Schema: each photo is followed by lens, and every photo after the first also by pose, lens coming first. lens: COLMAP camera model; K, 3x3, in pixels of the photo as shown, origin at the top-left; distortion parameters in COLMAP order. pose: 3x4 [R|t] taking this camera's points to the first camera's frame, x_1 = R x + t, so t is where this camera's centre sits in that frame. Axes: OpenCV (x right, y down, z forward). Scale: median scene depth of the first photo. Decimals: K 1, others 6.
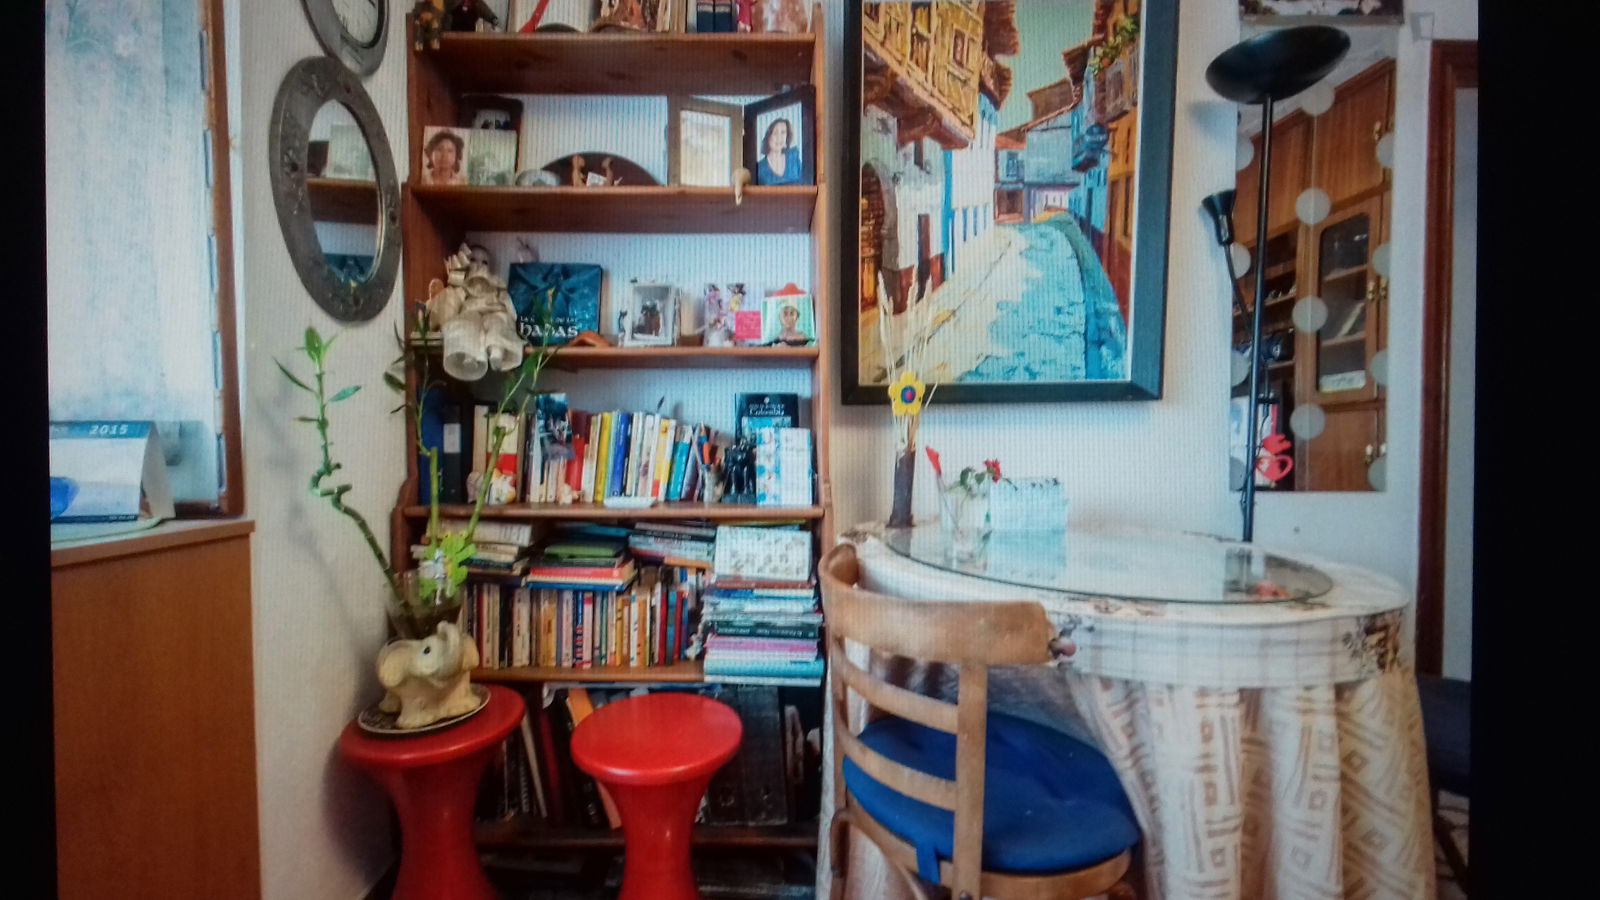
lens RADIAL K [[618.8, 0, 771.1], [0, 618.8, 456.9], [0, 0, 1]] dist [0.000701, 0.000102]
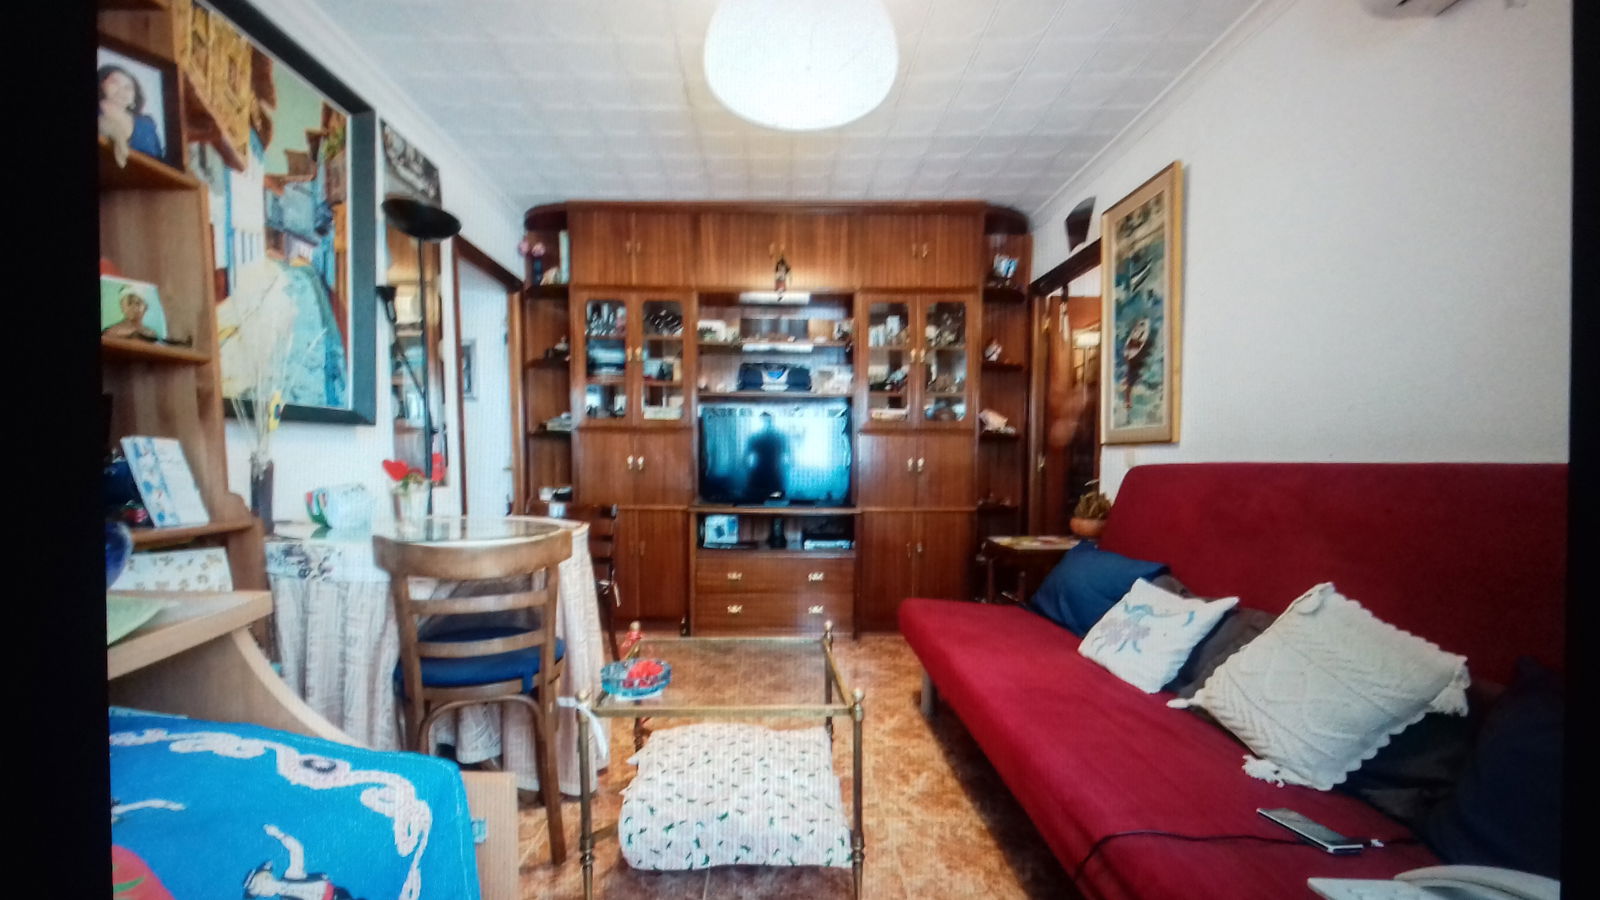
lens RADIAL K [[618.8, 0, 771.1], [0, 618.8, 456.9], [0, 0, 1]] dist [0.000701, 0.000102]
pose [[0.007509, 0.007169, 0.999946, -0.716001], [0.017991, 0.999811, -0.007303, 0.001970], [-0.999810, 0.018045, 0.007379, 0.107883]]
